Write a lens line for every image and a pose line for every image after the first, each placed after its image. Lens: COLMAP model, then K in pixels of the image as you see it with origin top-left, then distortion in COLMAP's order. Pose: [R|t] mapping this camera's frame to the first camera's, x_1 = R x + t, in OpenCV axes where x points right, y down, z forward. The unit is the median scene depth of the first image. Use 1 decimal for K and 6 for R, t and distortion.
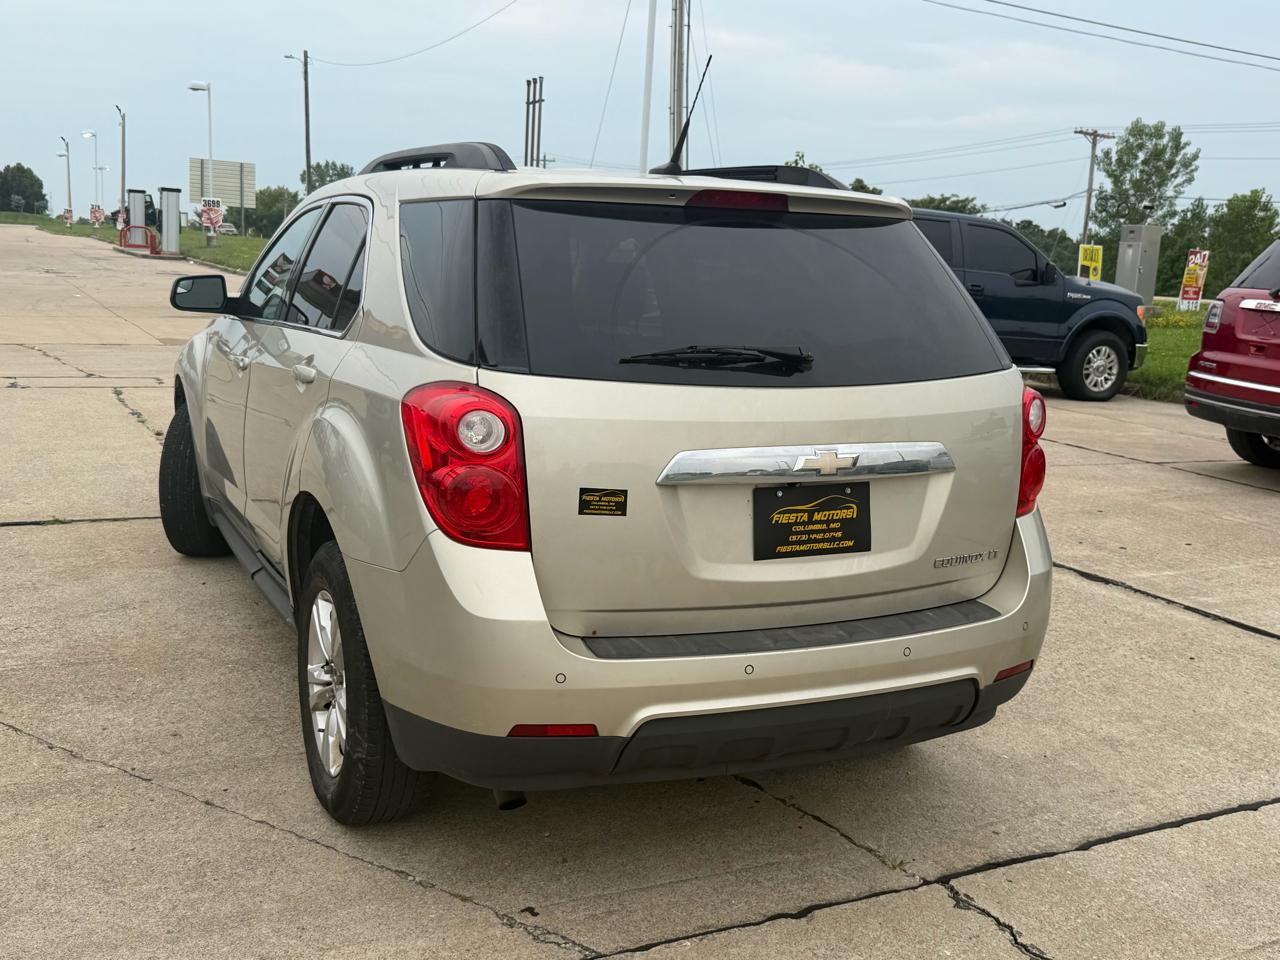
lens RADIAL K [[1268.6, 0, 655.4], [0, 1268.6, 495.7], [0, 0, 1]] dist [0.147827, -0.331216]
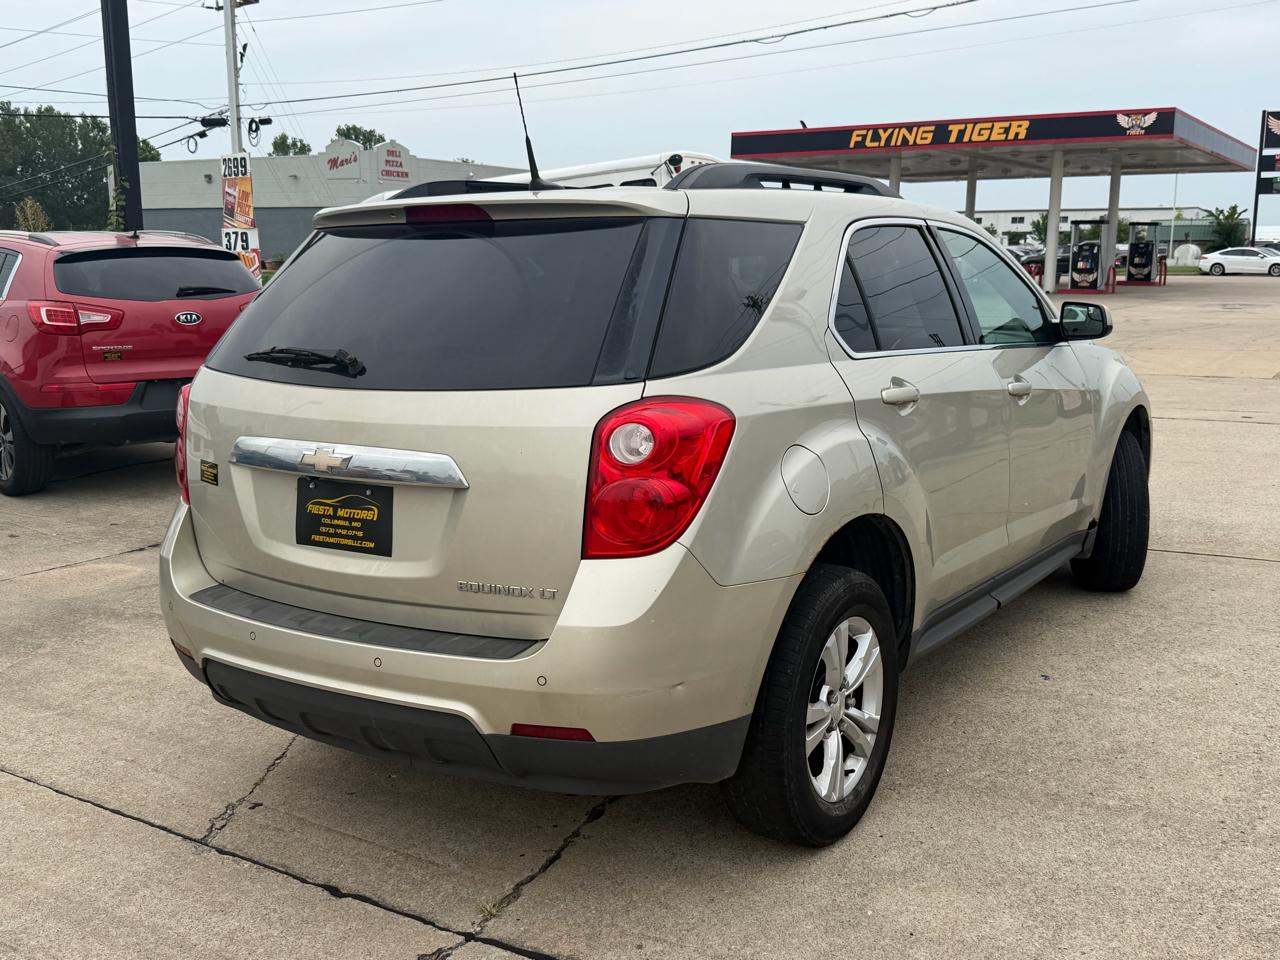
lens RADIAL K [[1267.0, 0, 645.0], [0, 1267.0, 489.3], [0, 0, 1]] dist [0.154741, -0.347256]
pose [[0.507415, 0.099923, -0.855889, 0.968000], [-0.126443, 0.991136, 0.040750, -0.064729], [0.852374, 0.087544, 0.515552, 0.567235]]
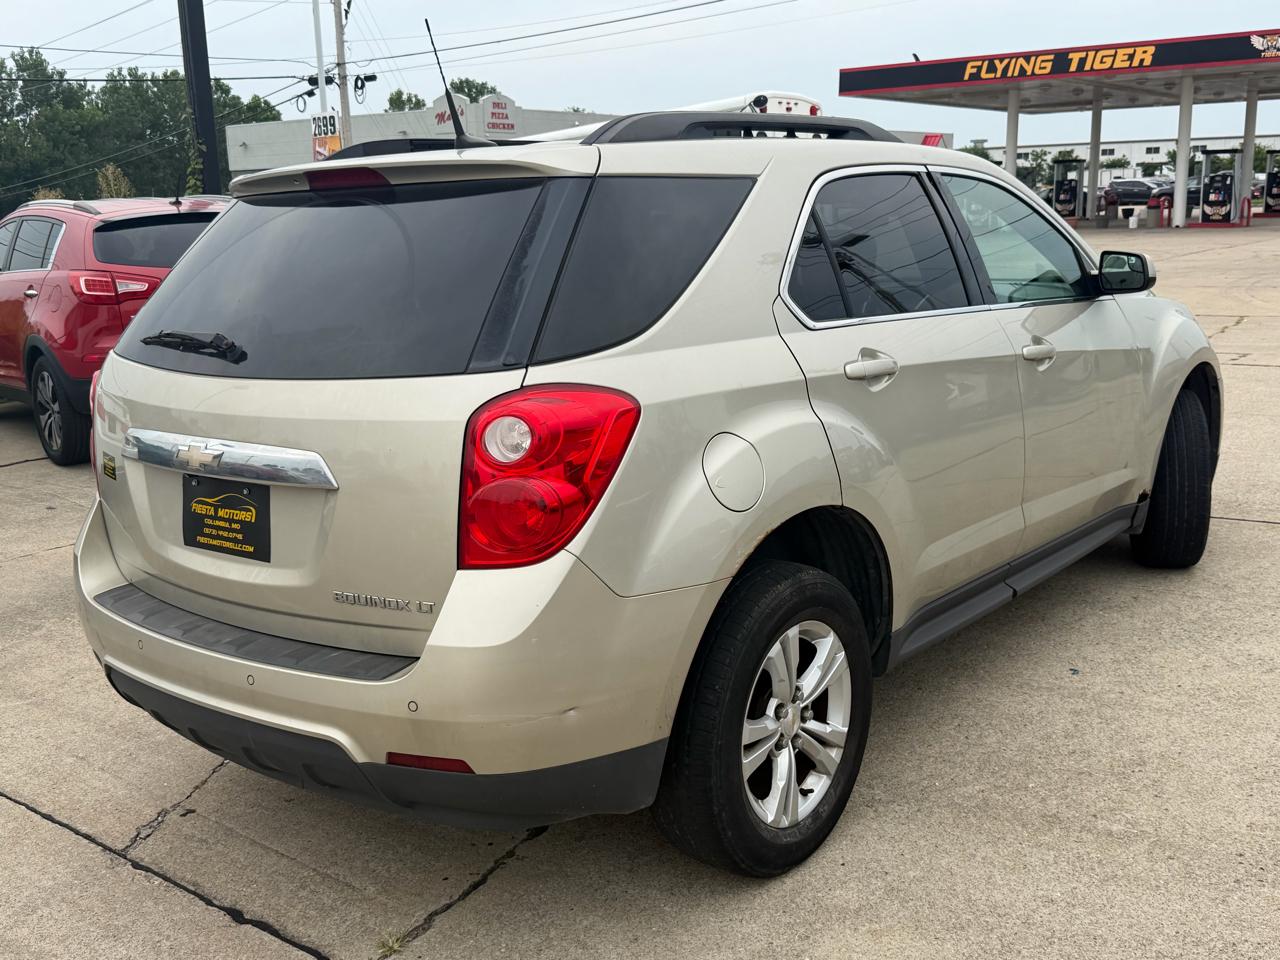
lens RADIAL K [[1267.9, 0, 640.0], [0, 1267.9, 480.0], [0, 0, 1]] dist [0.152604, -0.349002]
pose [[0.422473, 0.125055, -0.897707, 0.943696], [-0.110872, 0.990128, 0.085752, -0.105471], [0.899569, 0.063303, 0.432168, 0.730641]]
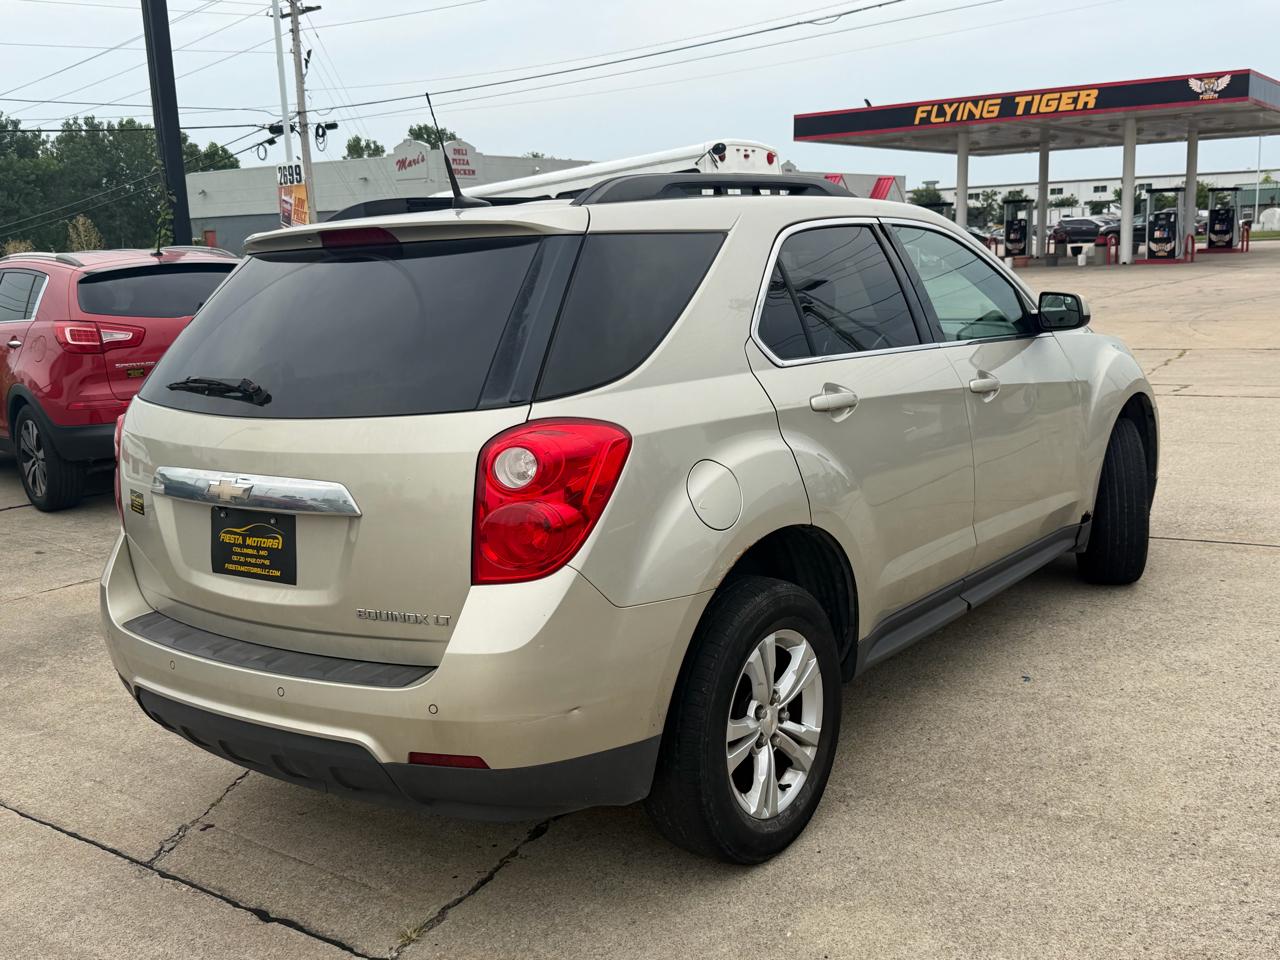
lens RADIAL K [[1267.5, 0, 651.7], [0, 1267.5, 480.9], [0, 0, 1]] dist [0.159118, -0.363784]
pose [[0.457609, 0.089348, -0.884653, 1.017892], [-0.094925, 0.994161, 0.051306, -0.099913], [0.884072, 0.060497, 0.463418, 0.676326]]
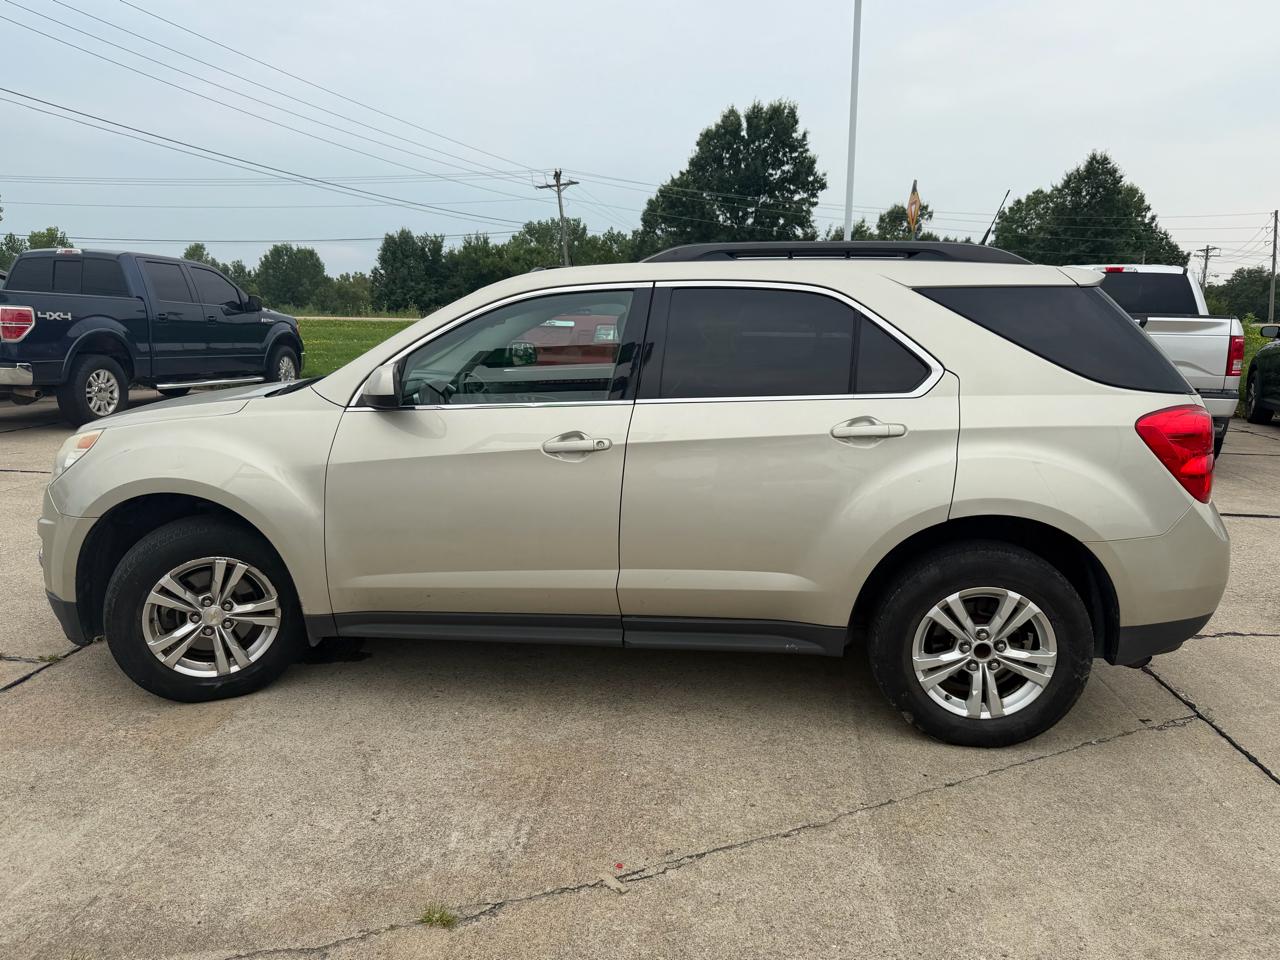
lens RADIAL K [[939.4, 0, 618.6], [0, 939.4, 478.7], [0, 0, 1]] dist [-0.006244, -0.005774]
pose [[0.547035, -0.201640, 0.812462, -1.191913], [0.177946, 0.976384, 0.122510, -0.212917], [-0.817978, 0.077557, 0.569998, 0.729542]]
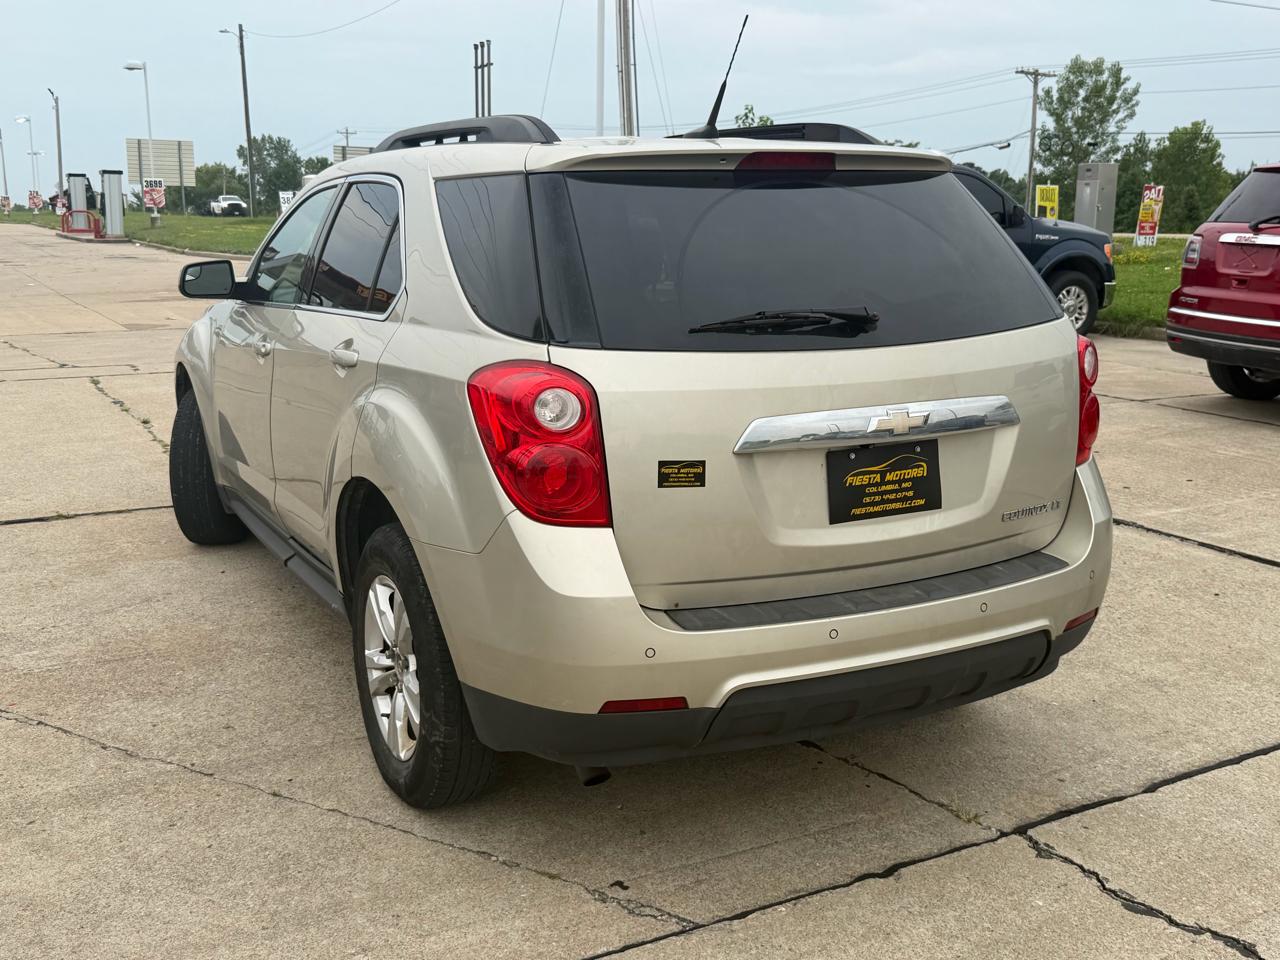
lens RADIAL K [[1267.9, 0, 640.0], [0, 1267.9, 480.0], [0, 0, 1]] dist [0.152604, -0.349002]
pose [[0.998464, -0.051474, 0.020518, -0.074444], [0.051074, 0.998503, 0.019572, -0.009000], [-0.021494, -0.018495, 0.999598, 0.005853]]
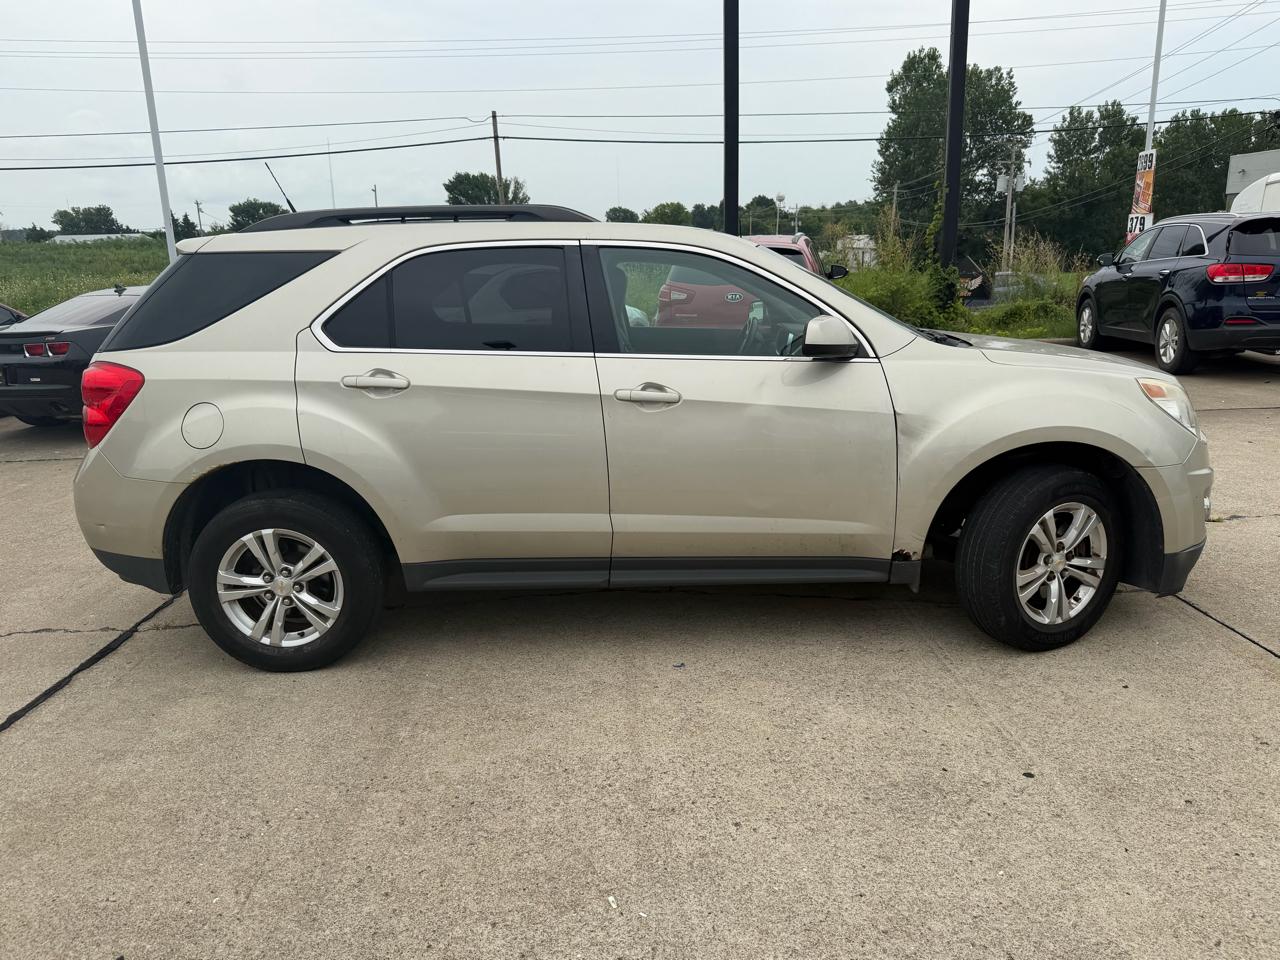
lens RADIAL K [[949.5, 0, 640.0], [0, 949.5, 480.0], [0, 0, 1]] dist [0.032660, -0.040407]
pose [[-0.444807, 0.171420, -0.879069, 0.972738], [-0.159208, 0.950747, 0.265957, -0.345376], [0.881362, 0.258254, -0.395607, 1.966941]]
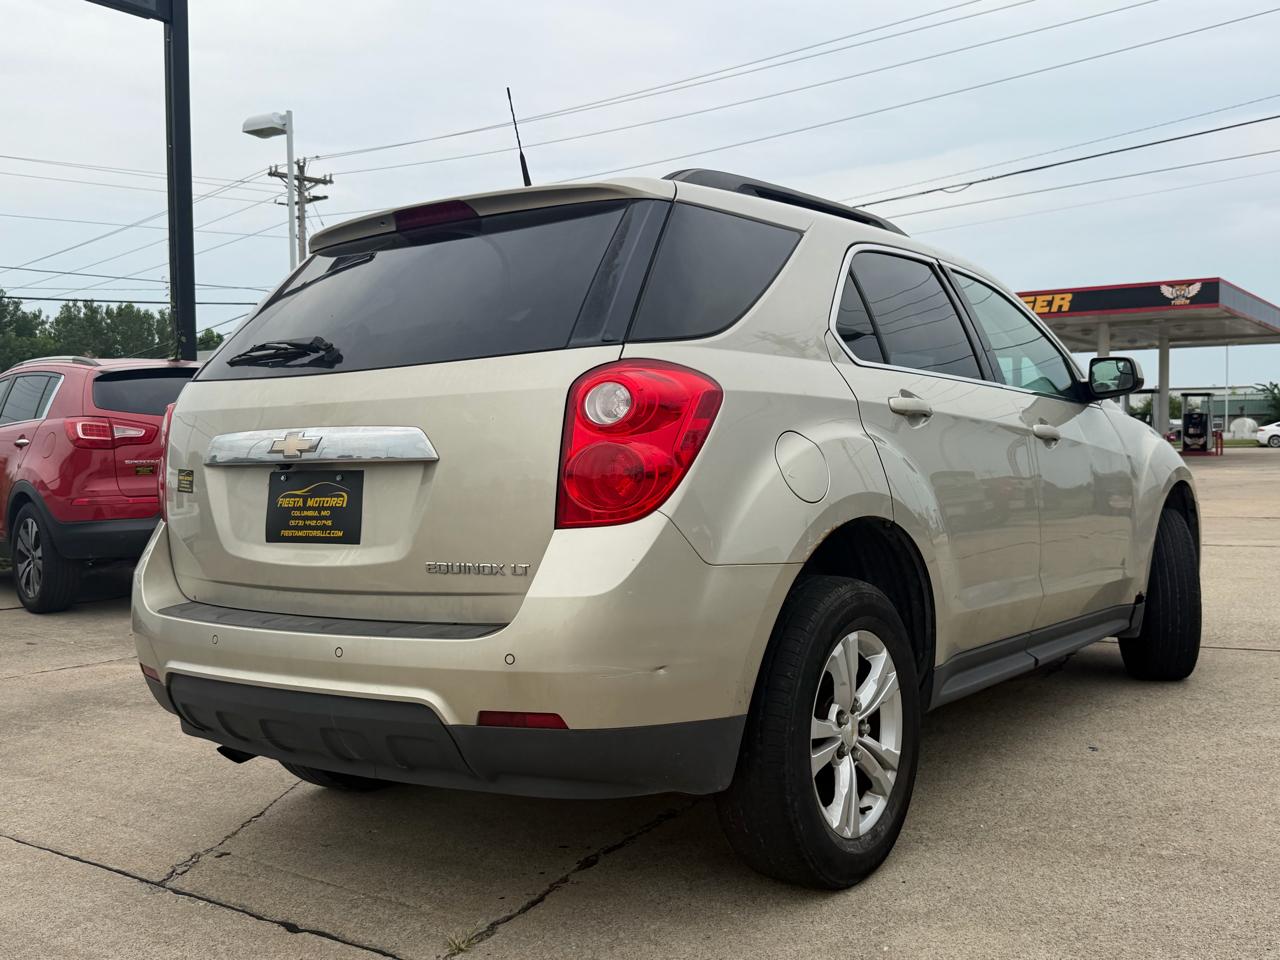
lens RADIAL K [[1269.7, 0, 635.6], [0, 1269.7, 468.4], [0, 0, 1]] dist [0.141839, -0.320750]
pose [[0.463931, -0.042201, -0.884865, 0.950381], [-0.123268, 0.986072, -0.111657, 0.059222], [0.877253, 0.160877, 0.452267, 0.648201]]
